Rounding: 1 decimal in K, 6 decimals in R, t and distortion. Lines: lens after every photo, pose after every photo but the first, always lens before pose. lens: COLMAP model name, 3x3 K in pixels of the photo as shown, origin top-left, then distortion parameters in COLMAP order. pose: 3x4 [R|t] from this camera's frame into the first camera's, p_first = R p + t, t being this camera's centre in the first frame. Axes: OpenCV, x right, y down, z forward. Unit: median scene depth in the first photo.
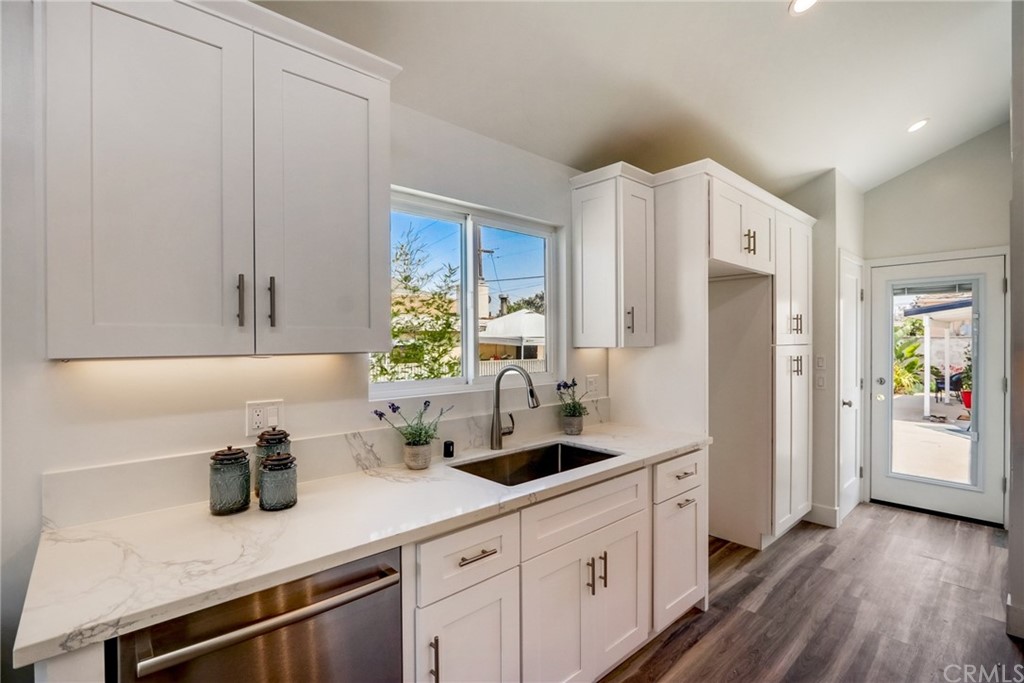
lens RADIAL K [[475.6, 0, 493.3], [0, 475.6, 339.3], [0, 0, 1]] dist [-0.015053, 0.000408]
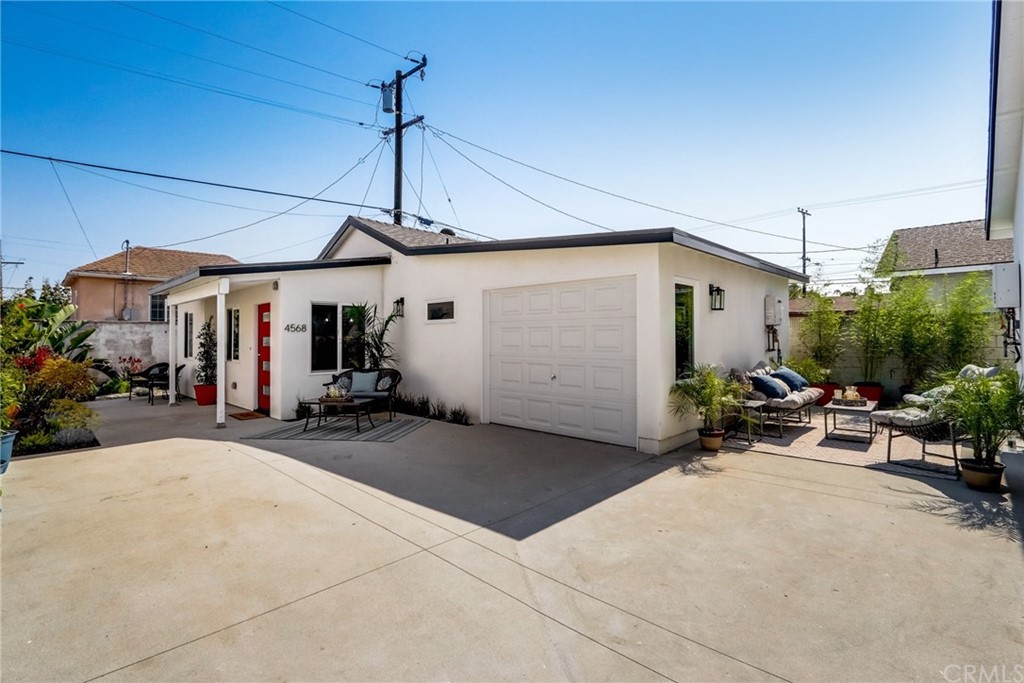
lens RADIAL K [[475.6, 0, 498.2], [0, 475.6, 336.9], [0, 0, 1]] dist [-0.015053, 0.000408]
pose [[-0.079221, 0.000861, 0.996857, 0.541972], [0.005198, 0.999986, -0.000450, 0.110869], [-0.996844, 0.005146, -0.079224, 1.919596]]
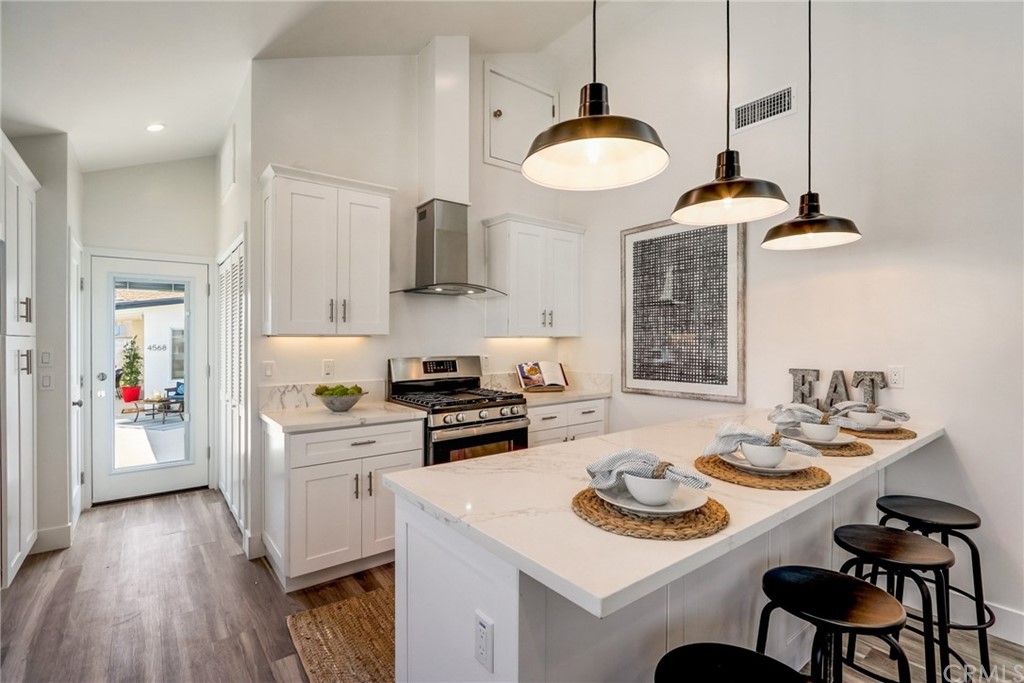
lens RADIAL K [[475.6, 0, 519.0], [0, 475.6, 343.2], [0, 0, 1]] dist [-0.015053, 0.000408]
pose [[0.053650, -0.007480, 0.998532, -0.088871], [0.003201, 0.999968, 0.007319, 0.018246], [-0.998555, 0.002804, 0.053673, 0.114643]]
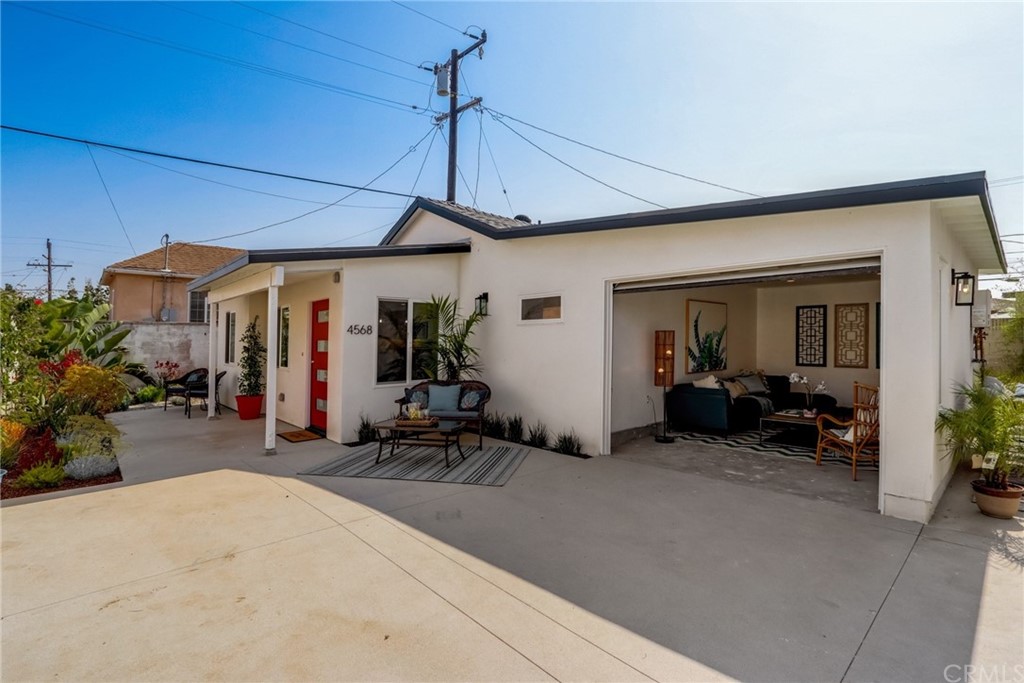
lens RADIAL K [[475.6, 0, 493.6], [0, 475.6, 329.4], [0, 0, 1]] dist [-0.015053, 0.000408]
pose [[-0.013655, 0.023364, 0.999634, 1.052658], [0.001221, 0.999727, -0.023349, 0.104576], [-0.999906, 0.000902, -0.013680, 2.224490]]
